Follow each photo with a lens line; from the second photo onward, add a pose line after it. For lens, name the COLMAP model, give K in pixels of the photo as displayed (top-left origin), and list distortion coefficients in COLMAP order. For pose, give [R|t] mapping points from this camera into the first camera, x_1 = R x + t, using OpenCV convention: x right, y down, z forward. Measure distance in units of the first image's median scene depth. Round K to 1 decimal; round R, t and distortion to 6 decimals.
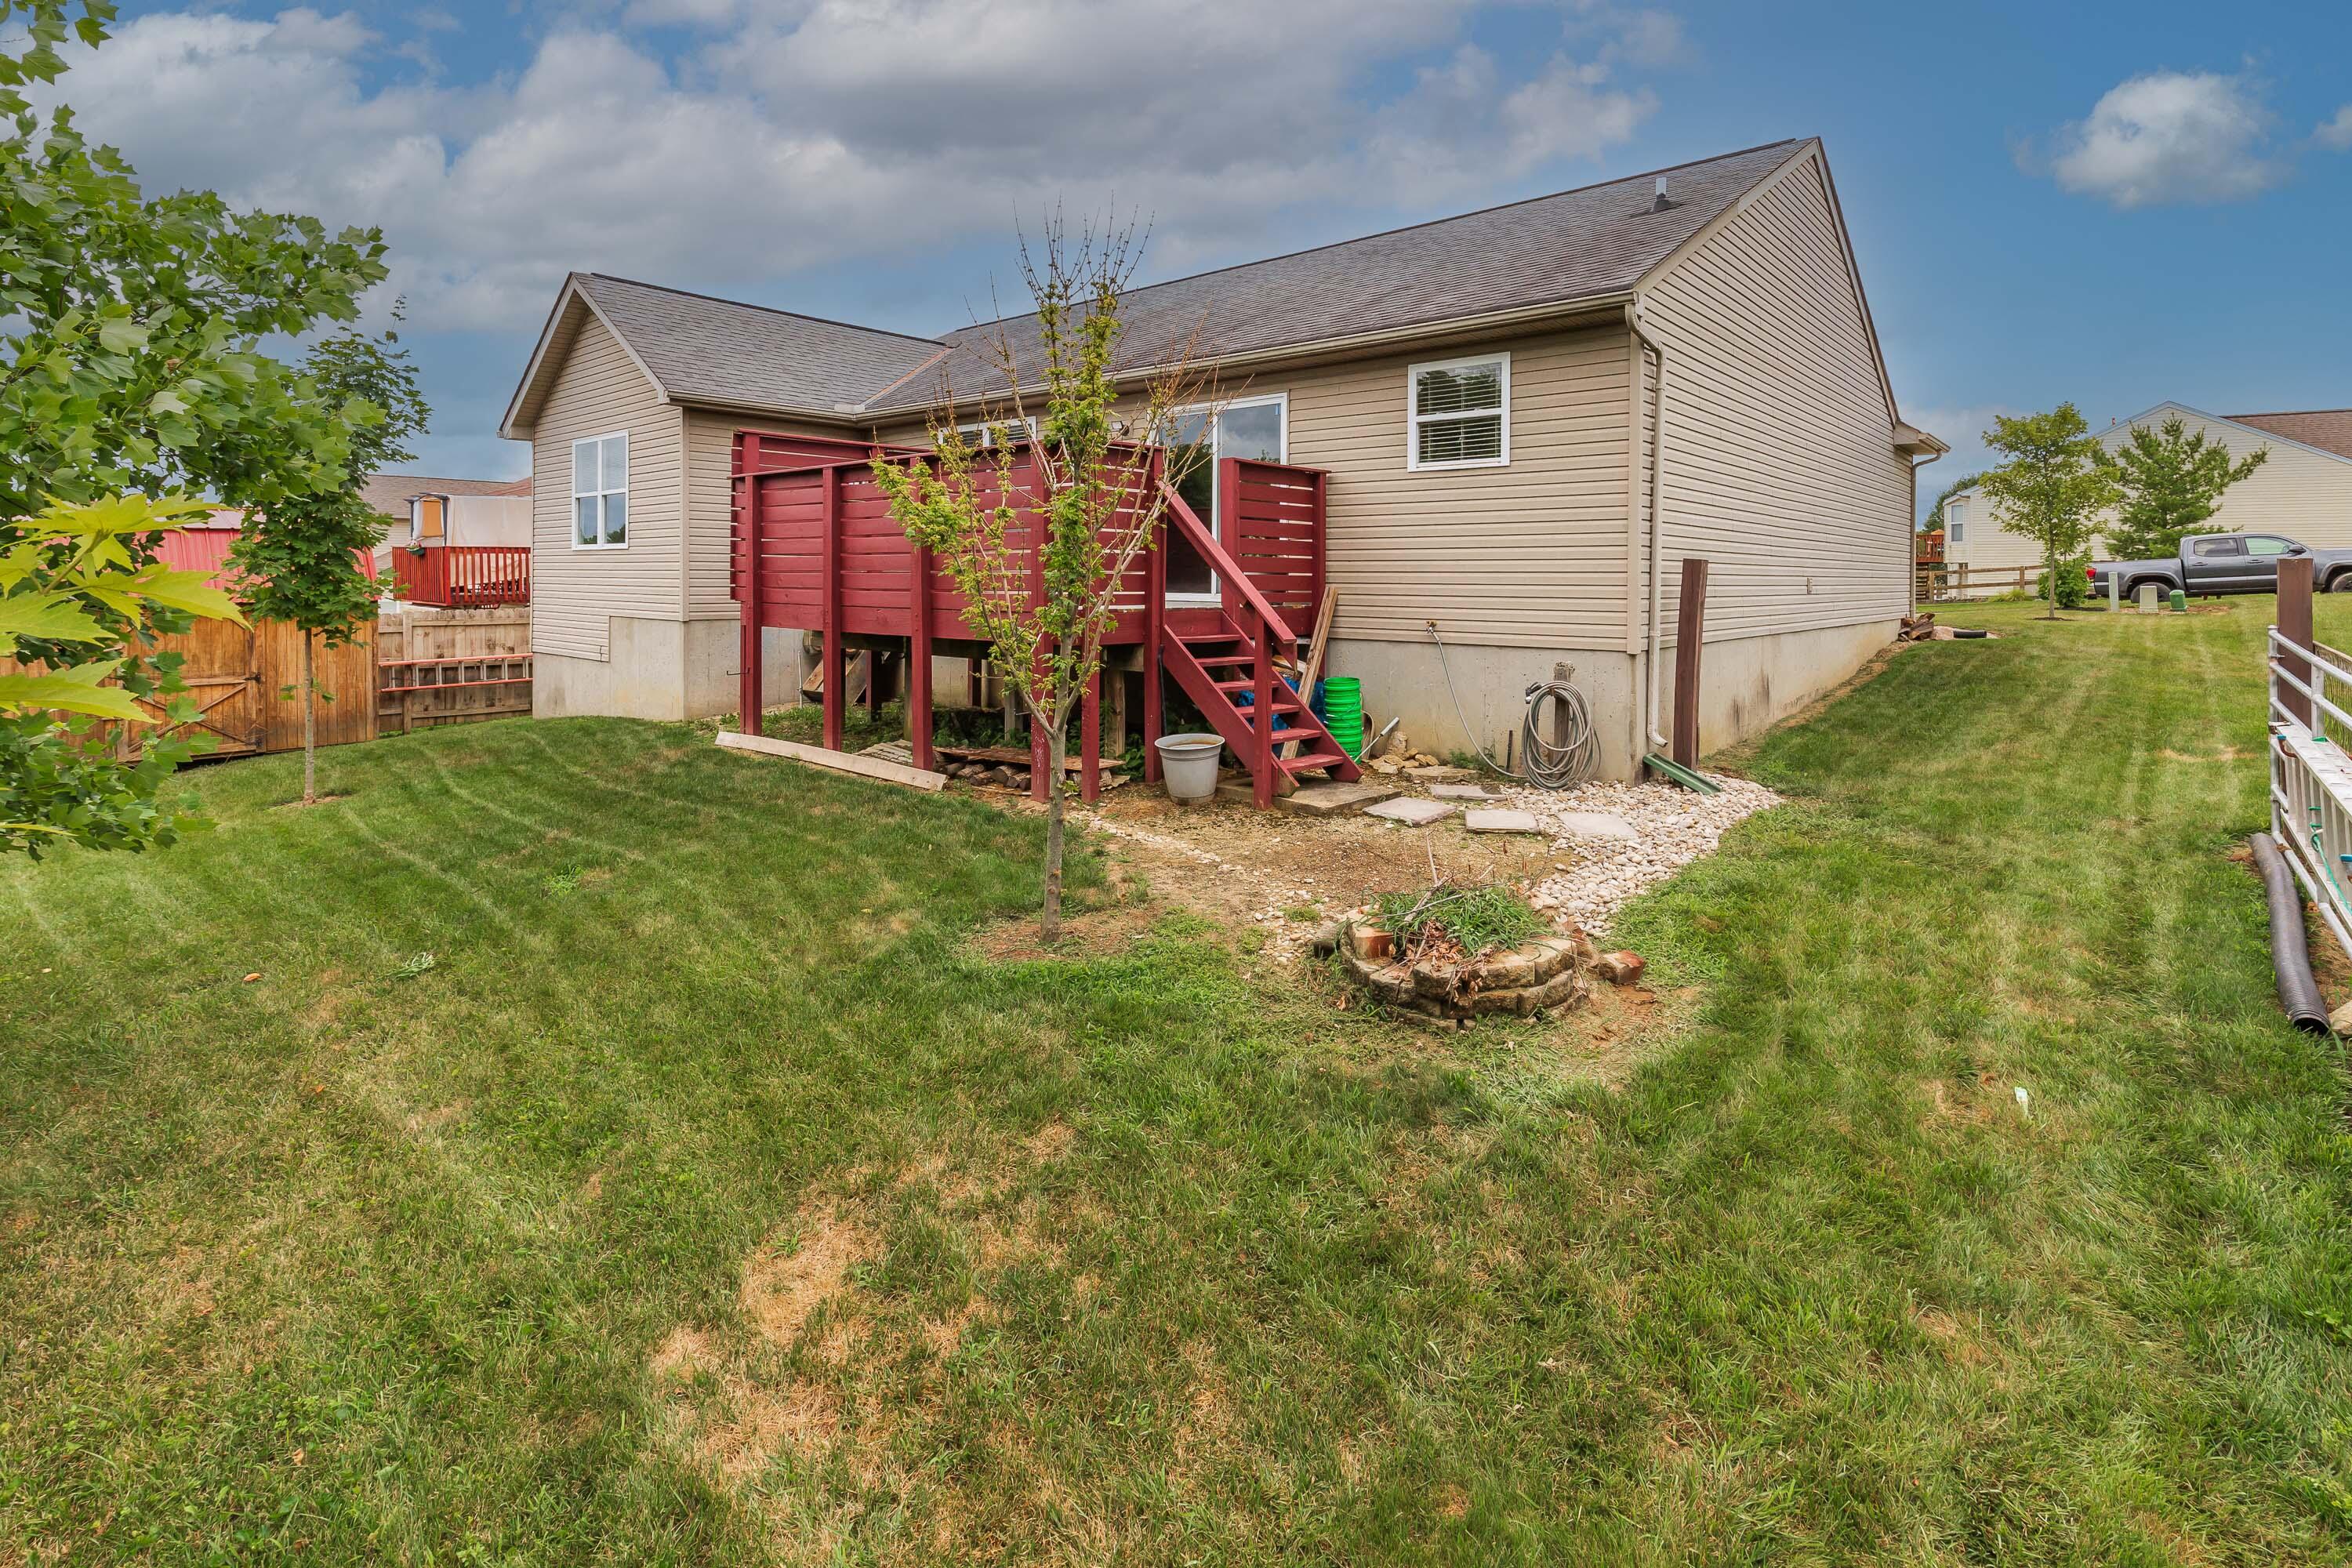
lens RADIAL K [[1113.6, 0, 1176.0], [0, 1113.6, 784.0], [0, 0, 1]] dist [-0.031439, 0.000900]
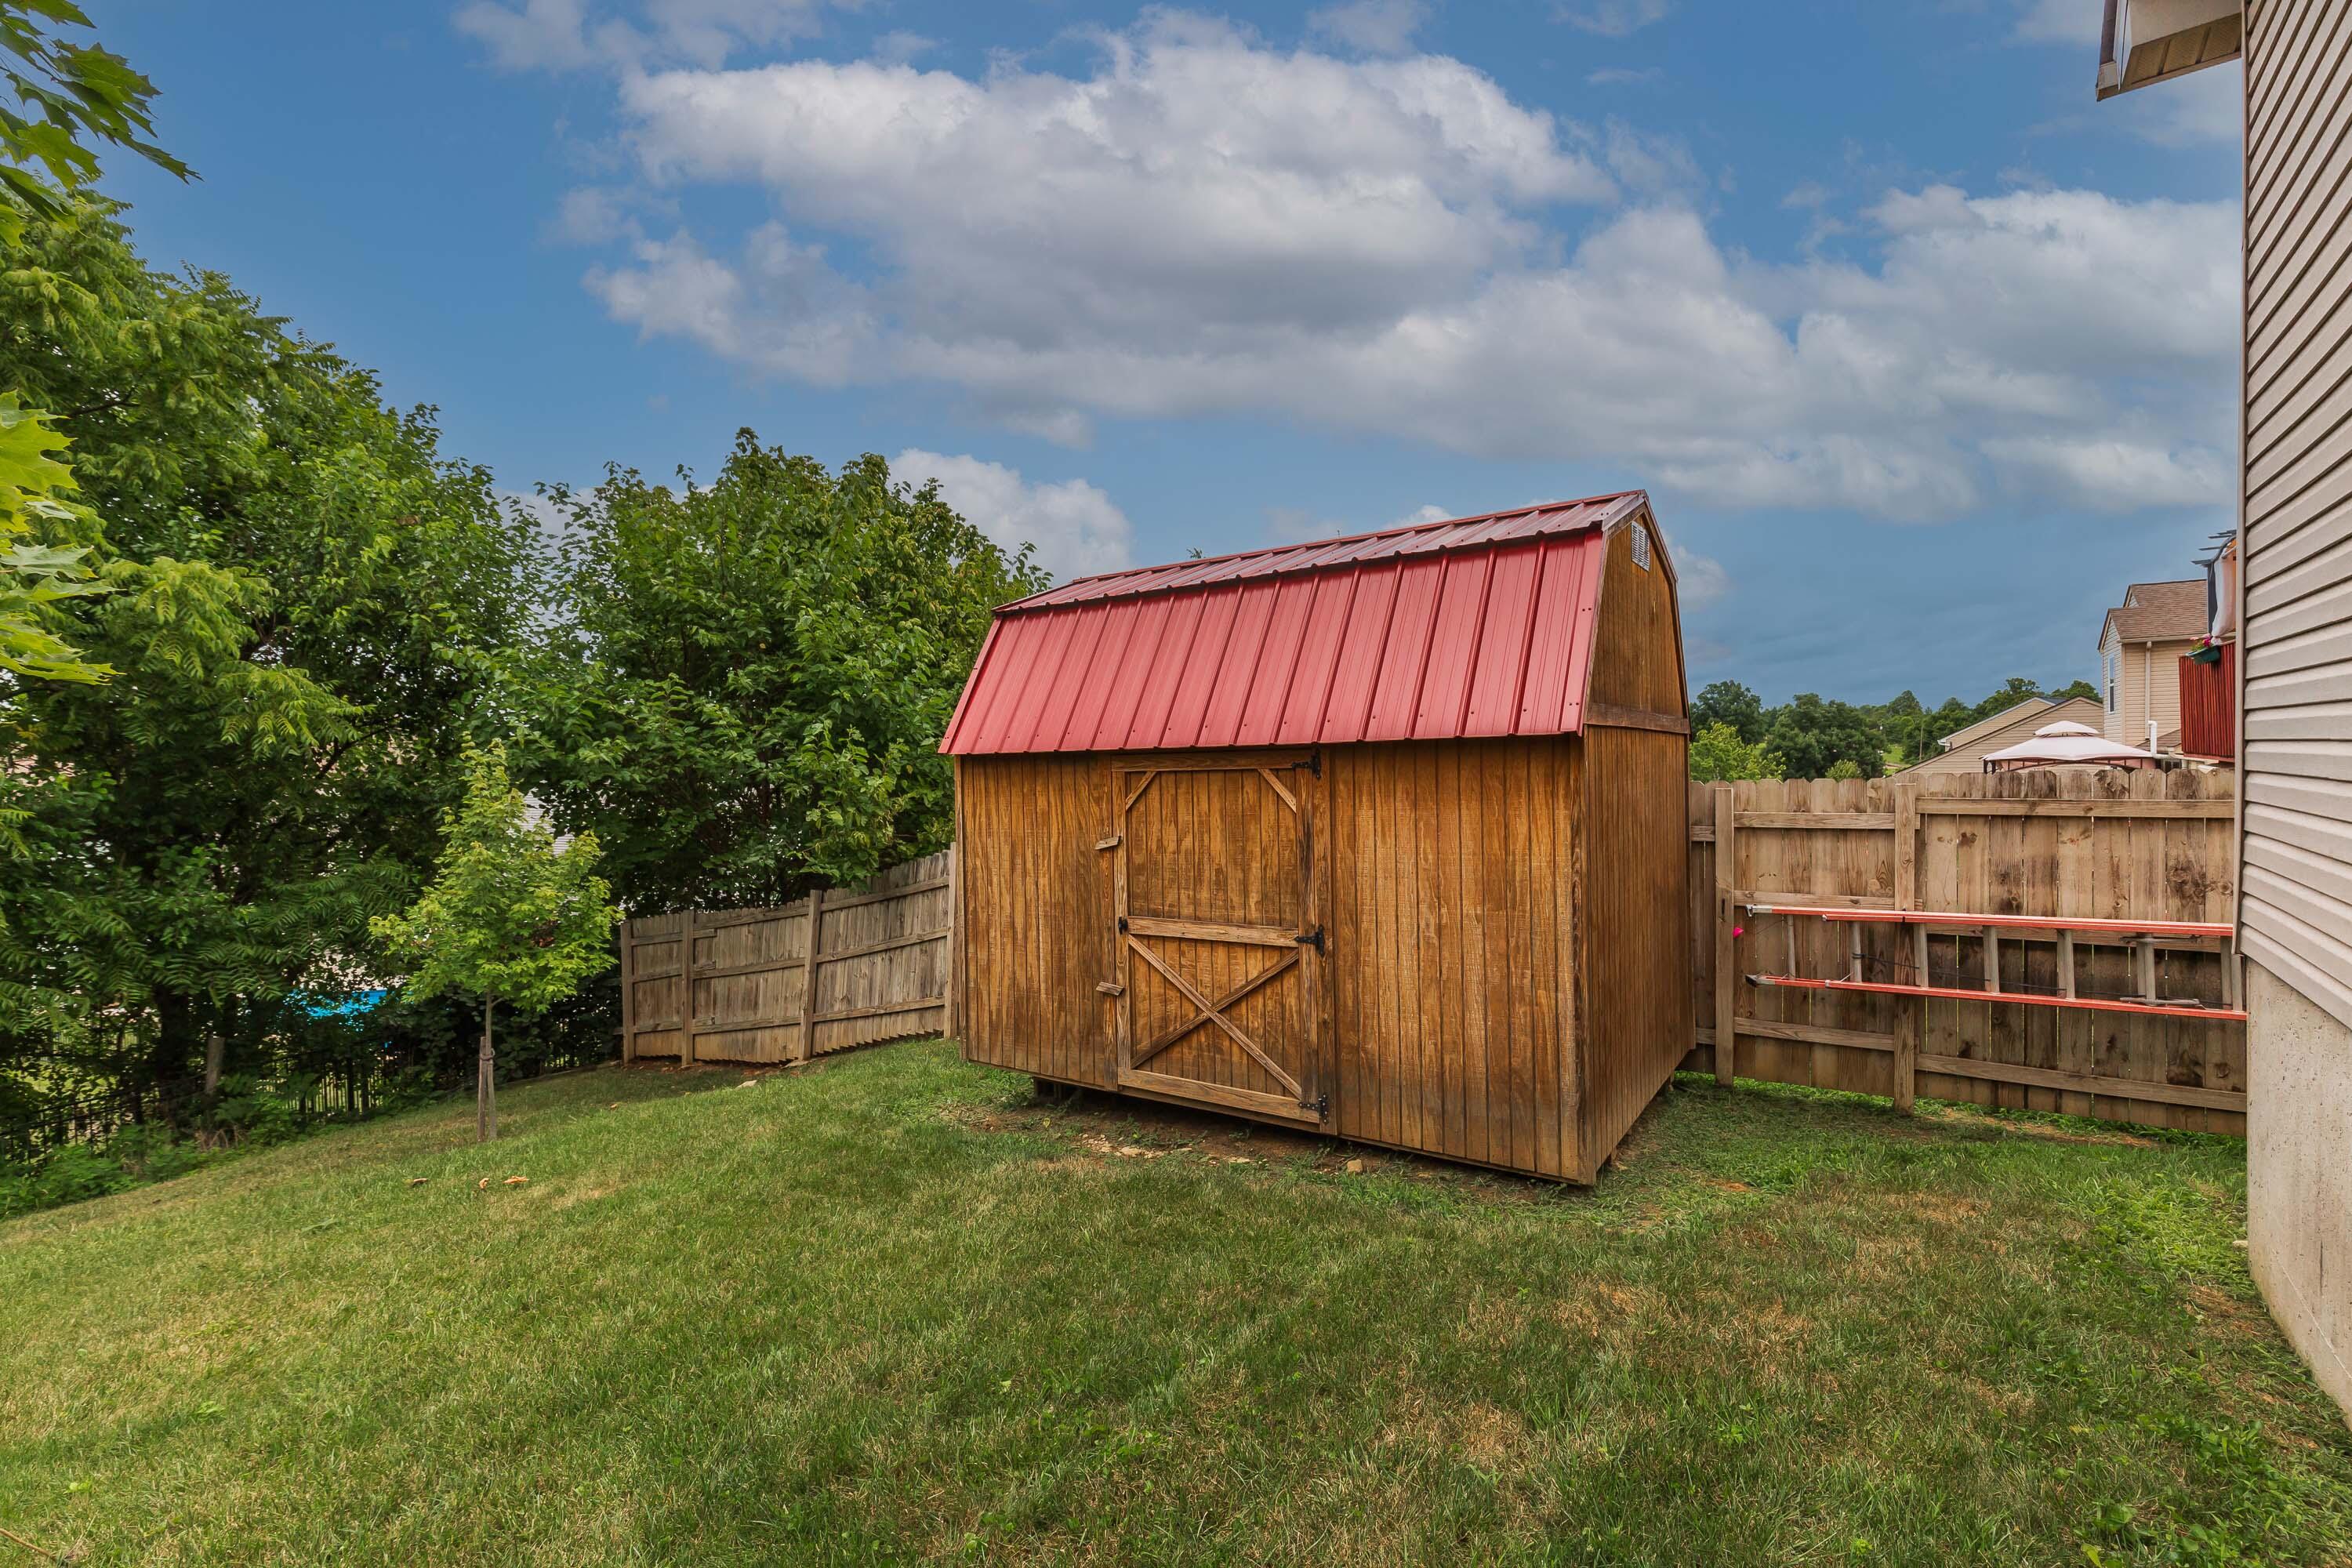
lens RADIAL K [[1075.9, 0, 1177.4], [0, 1075.9, 776.3], [0, 0, 1]] dist [-0.029655, 0.000096]
pose [[0.089130, -0.001168, -0.996019, -0.468643], [-0.157038, 0.987475, -0.015211, -0.140065], [0.983562, 0.157769, 0.087831, 0.904534]]
